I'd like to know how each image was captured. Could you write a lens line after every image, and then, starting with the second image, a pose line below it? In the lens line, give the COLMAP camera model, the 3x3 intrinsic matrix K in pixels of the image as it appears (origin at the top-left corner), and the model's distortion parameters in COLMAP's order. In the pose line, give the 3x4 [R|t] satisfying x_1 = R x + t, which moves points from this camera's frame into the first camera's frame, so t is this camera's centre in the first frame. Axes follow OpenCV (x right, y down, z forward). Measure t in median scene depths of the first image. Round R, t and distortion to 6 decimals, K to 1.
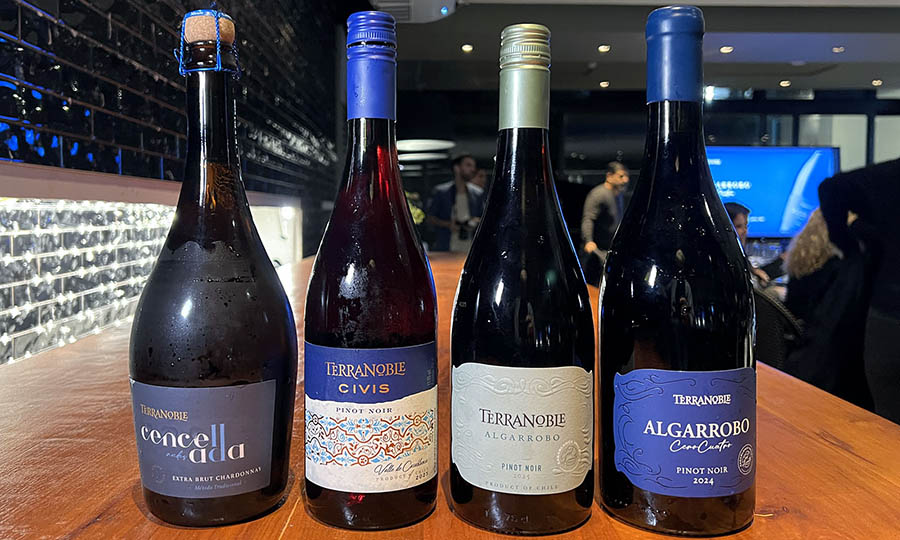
lens RADIAL K [[1000.0, 0, 405.4], [0, 1000.0, 267.5], [0, 0, 1]] dist [0.057821, -0.008454]
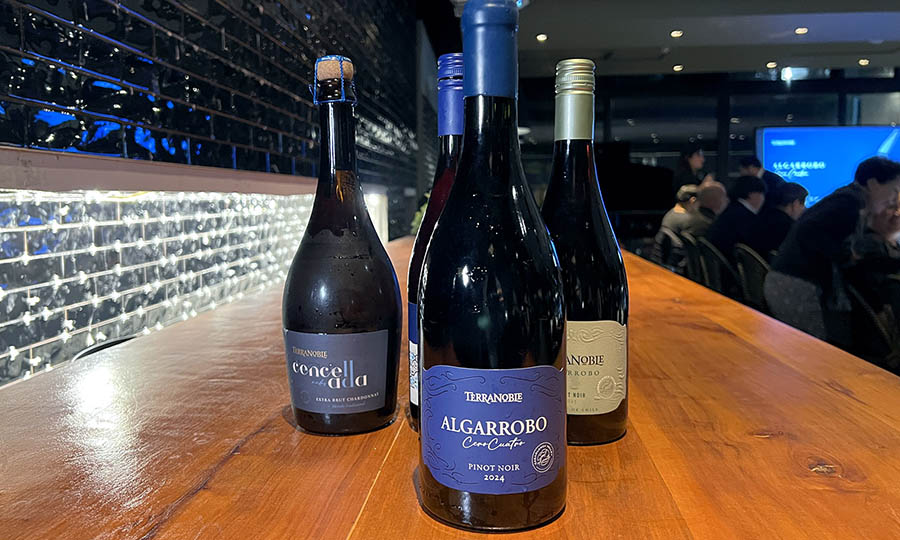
lens RADIAL K [[1000.0, 0, 405.4], [0, 1000.0, 267.5], [0, 0, 1]] dist [0.057821, -0.008454]
pose [[0.997021, -0.004813, -0.076986, -0.000217], [0.006186, 0.999826, 0.017599, 0.001115], [0.076888, -0.018023, 0.996877, -0.124541]]
